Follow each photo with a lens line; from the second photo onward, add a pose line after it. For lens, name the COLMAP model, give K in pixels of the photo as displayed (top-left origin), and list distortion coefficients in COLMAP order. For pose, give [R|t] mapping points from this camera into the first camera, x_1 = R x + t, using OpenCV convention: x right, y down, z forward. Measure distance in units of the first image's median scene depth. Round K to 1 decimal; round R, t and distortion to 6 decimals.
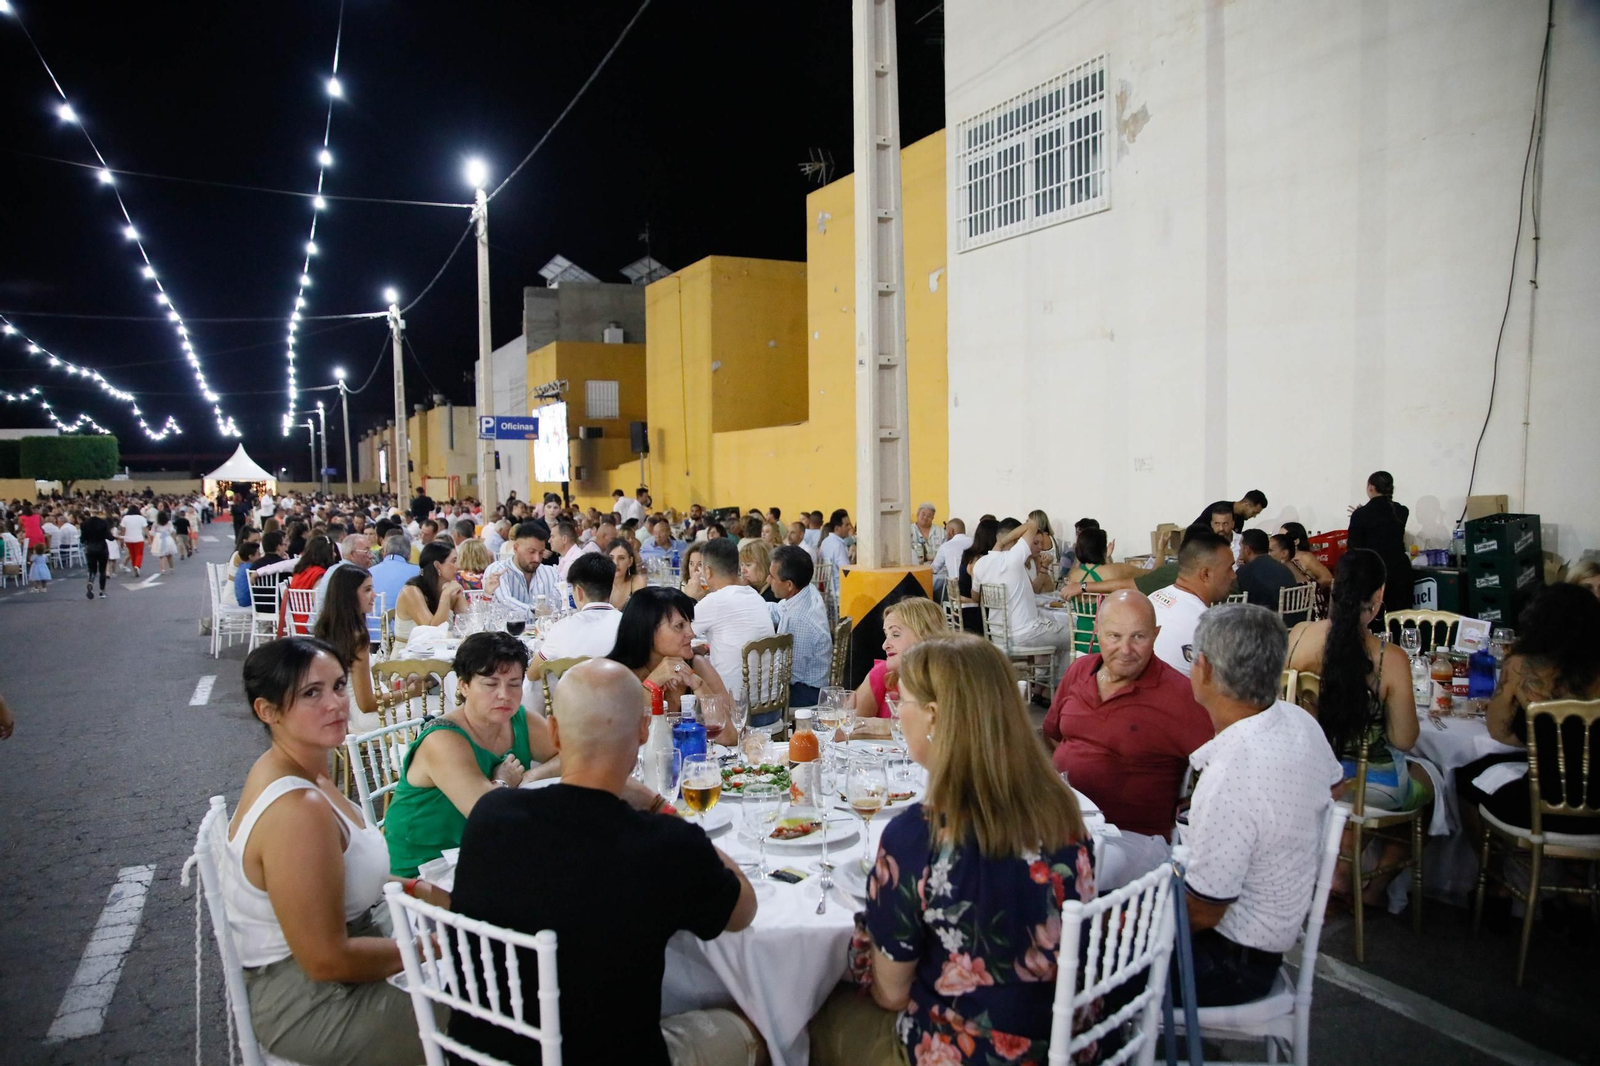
lens RADIAL K [[1097.8, 0, 793.2], [0, 1097.8, 537.4], [0, 0, 1]] dist [-0.124727, 0.076888]
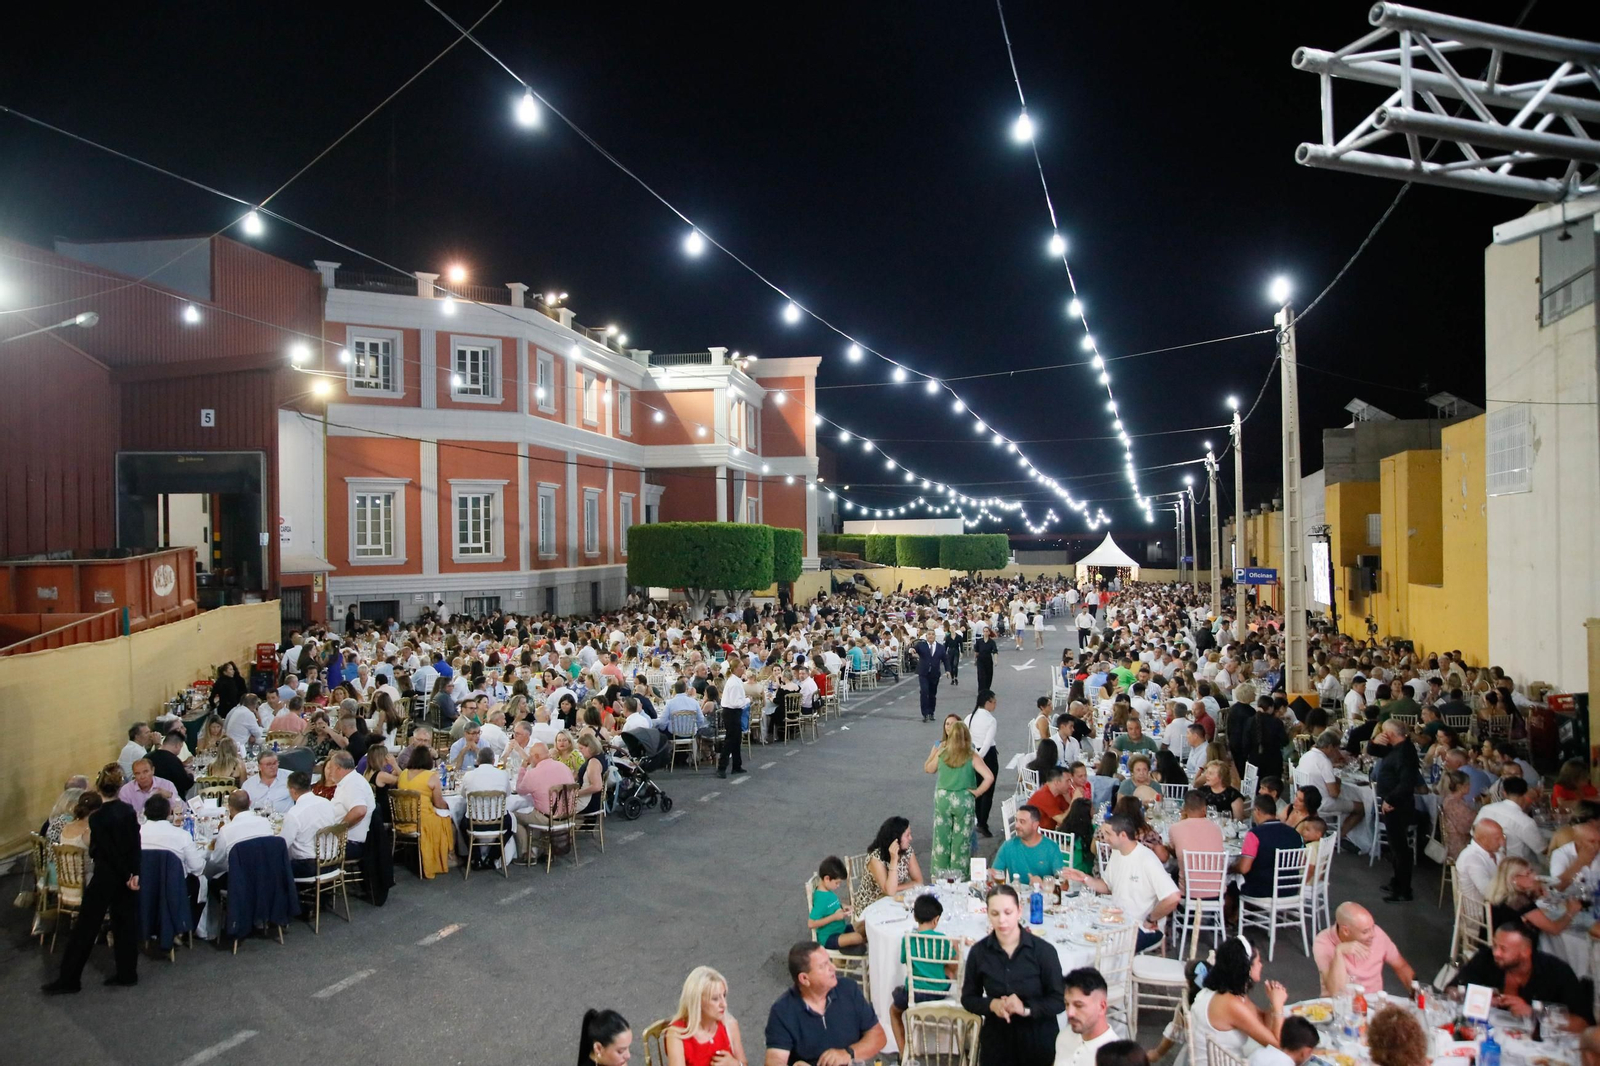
lens RADIAL K [[1268.1, 0, 800.0], [0, 1268.1, 533.0], [0, 0, 1]] dist [-0.084108, 0.108915]
pose [[0.746373, 0.004136, -0.665515, 0.250268], [-0.045256, 0.997981, -0.044552, -0.034764], [0.663987, 0.063371, 0.745054, -0.409433]]
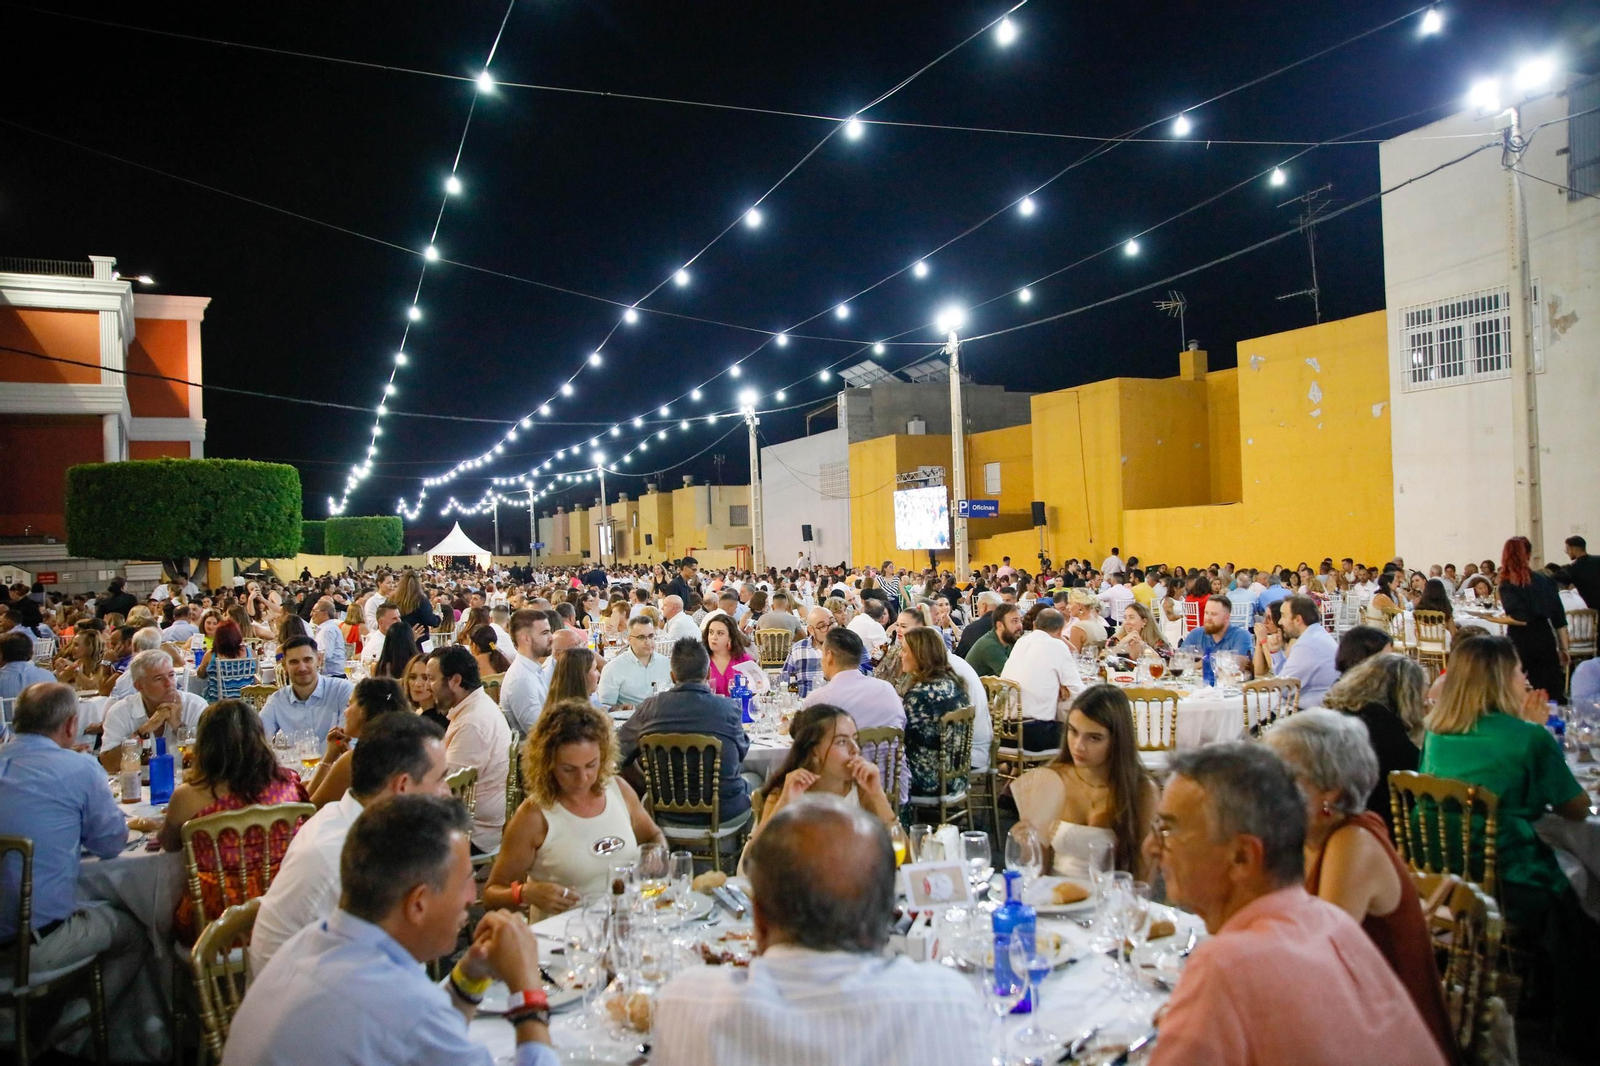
lens RADIAL K [[1097.8, 0, 793.2], [0, 1097.8, 537.4], [0, 0, 1]] dist [-0.124727, 0.076888]
pose [[0.998112, -0.018077, -0.058699, -0.253843], [0.014367, 0.997909, -0.063024, 0.009528], [0.059716, 0.062061, 0.996284, -0.214668]]
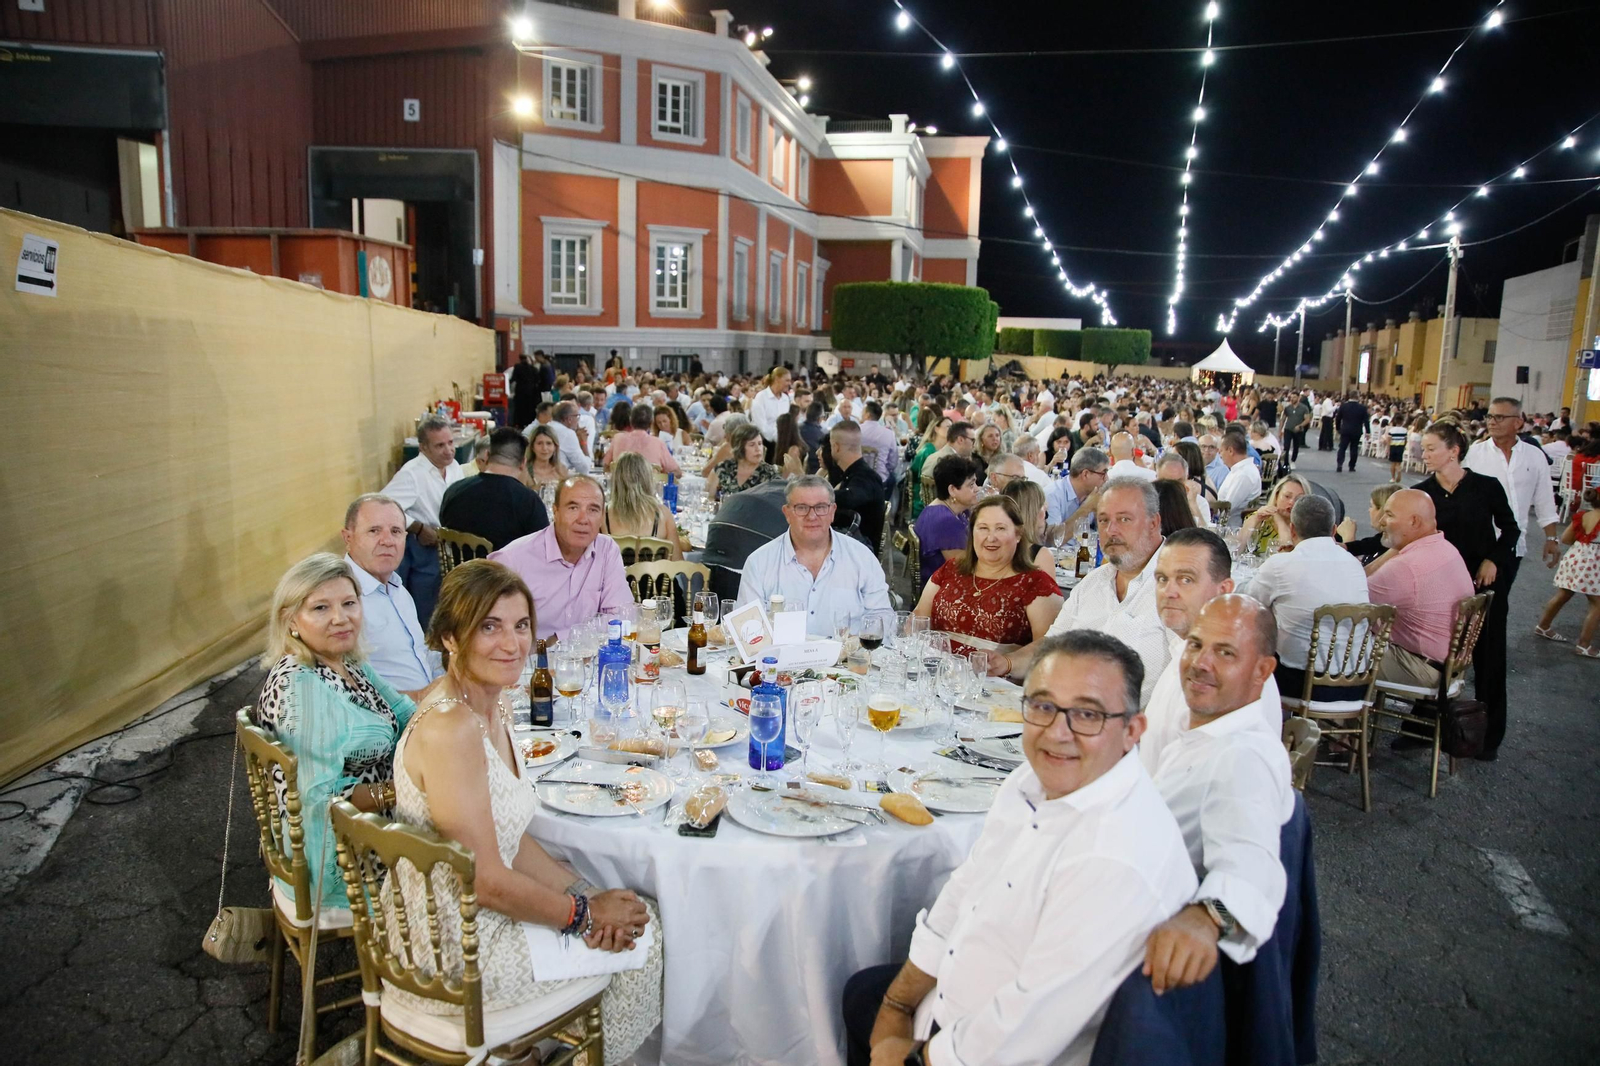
lens RADIAL K [[1097.8, 0, 793.2], [0, 1097.8, 537.4], [0, 0, 1]] dist [-0.124727, 0.076888]
pose [[0.700011, 0.156264, -0.696826, -0.028422], [-0.084636, 0.987042, 0.136323, 0.010125], [0.709099, -0.036452, 0.704166, -0.322201]]
